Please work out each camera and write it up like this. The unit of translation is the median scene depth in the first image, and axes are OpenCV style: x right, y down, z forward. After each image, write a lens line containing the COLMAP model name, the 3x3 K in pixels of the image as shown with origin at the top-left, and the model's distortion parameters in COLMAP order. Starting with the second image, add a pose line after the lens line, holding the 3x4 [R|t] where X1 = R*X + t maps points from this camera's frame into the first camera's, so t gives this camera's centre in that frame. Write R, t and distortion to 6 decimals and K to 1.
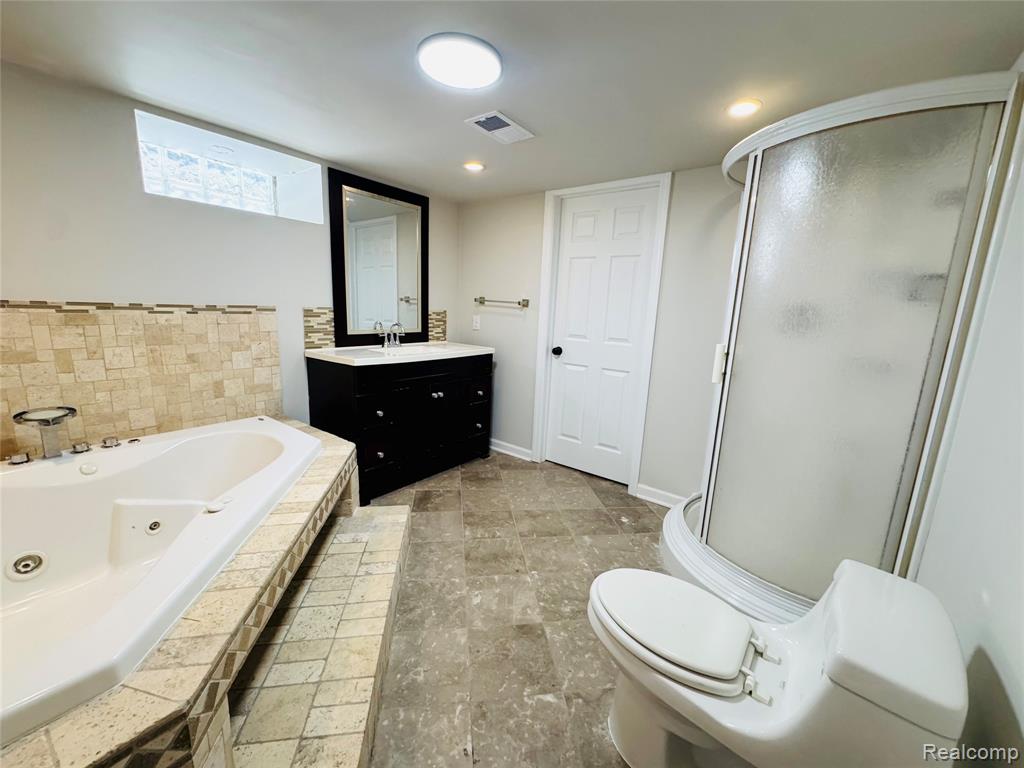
lens RADIAL K [[410.0, 0, 513.9], [0, 410.0, 383.1], [0, 0, 1]] dist [-0.004269, 0.000250]
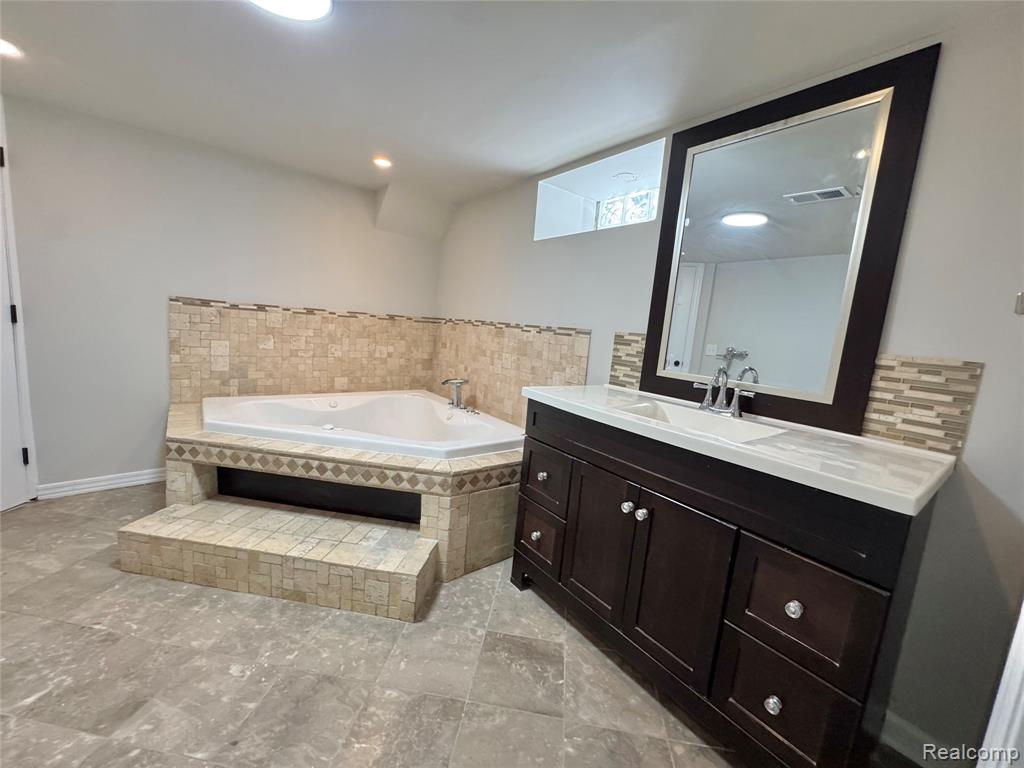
lens RADIAL K [[410.0, 0, 513.9], [0, 410.0, 383.1], [0, 0, 1]] dist [-0.004269, 0.000250]
pose [[-0.270903, 0.070006, -0.960058, 0.355309], [-0.272387, 0.951015, 0.146208, -0.172389], [0.923264, 0.301115, -0.238564, 1.166634]]
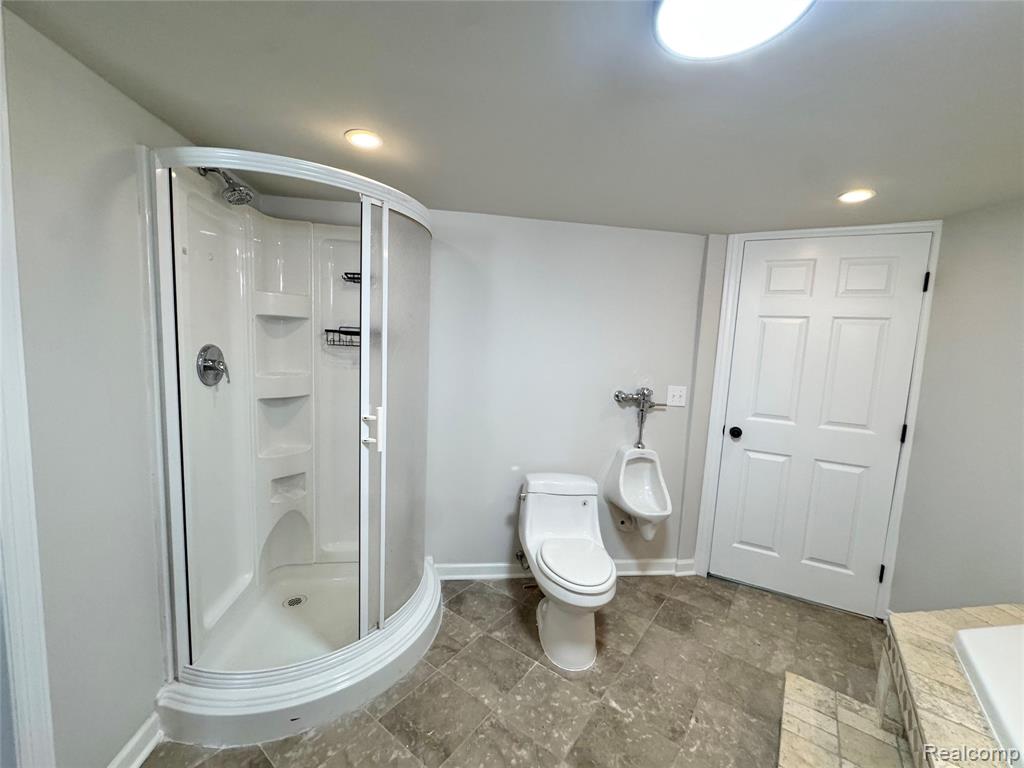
lens RADIAL K [[410.0, 0, 513.9], [0, 410.0, 383.1], [0, 0, 1]] dist [-0.004269, 0.000250]
pose [[-0.703435, -0.146194, 0.695562, -0.240400], [0.058528, 0.963380, 0.261675, -0.281154], [-0.708346, 0.224781, -0.669118, 1.069298]]
